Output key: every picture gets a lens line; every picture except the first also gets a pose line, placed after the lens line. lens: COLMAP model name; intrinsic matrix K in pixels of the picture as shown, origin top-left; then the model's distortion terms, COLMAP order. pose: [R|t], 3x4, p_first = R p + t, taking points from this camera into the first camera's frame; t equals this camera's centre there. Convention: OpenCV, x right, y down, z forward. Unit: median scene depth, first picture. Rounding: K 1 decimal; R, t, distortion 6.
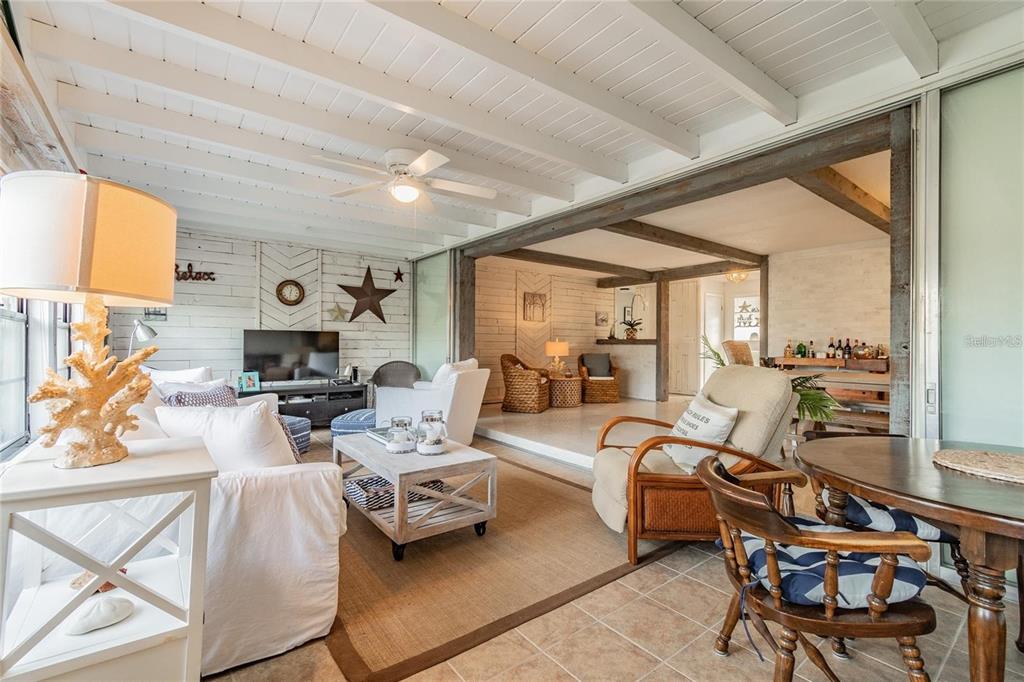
lens RADIAL K [[514.3, 0, 512.0], [0, 514.3, 341.0], [0, 0, 1]] dist [0.000369, -0.000139]
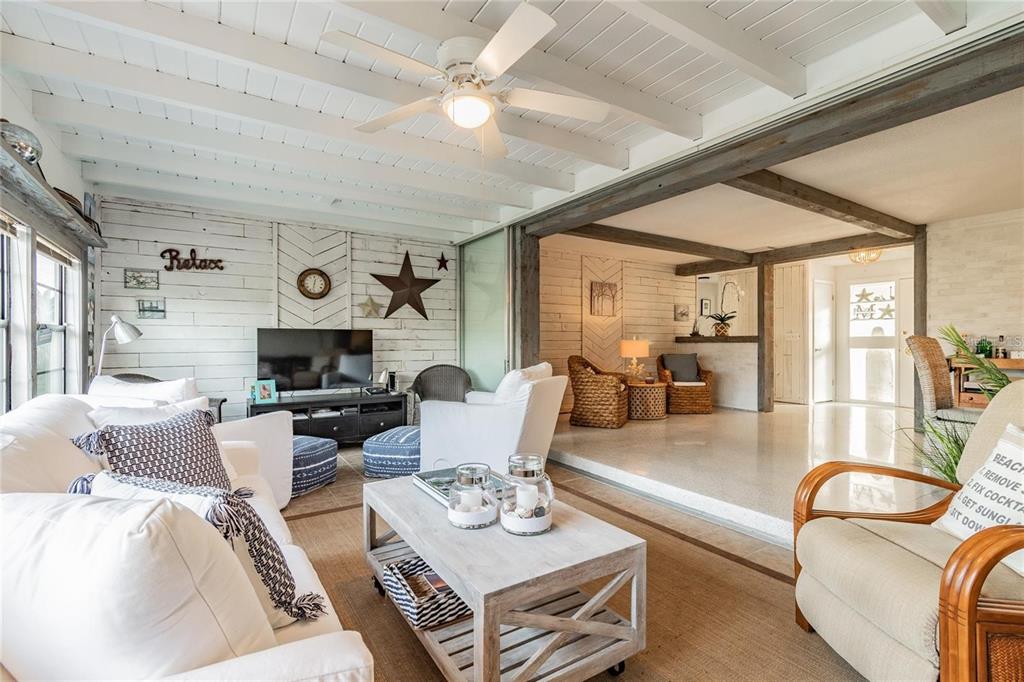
lens RADIAL K [[442.5, 0, 512.0], [0, 442.5, 341.0], [0, 0, 1]] dist [-0.000485, -0.000090]
pose [[0.999653, -0.008404, -0.024965, -0.093948], [0.008410, 0.999965, 0.000150, 0.001383], [0.024963, -0.000360, 0.999688, 0.292883]]
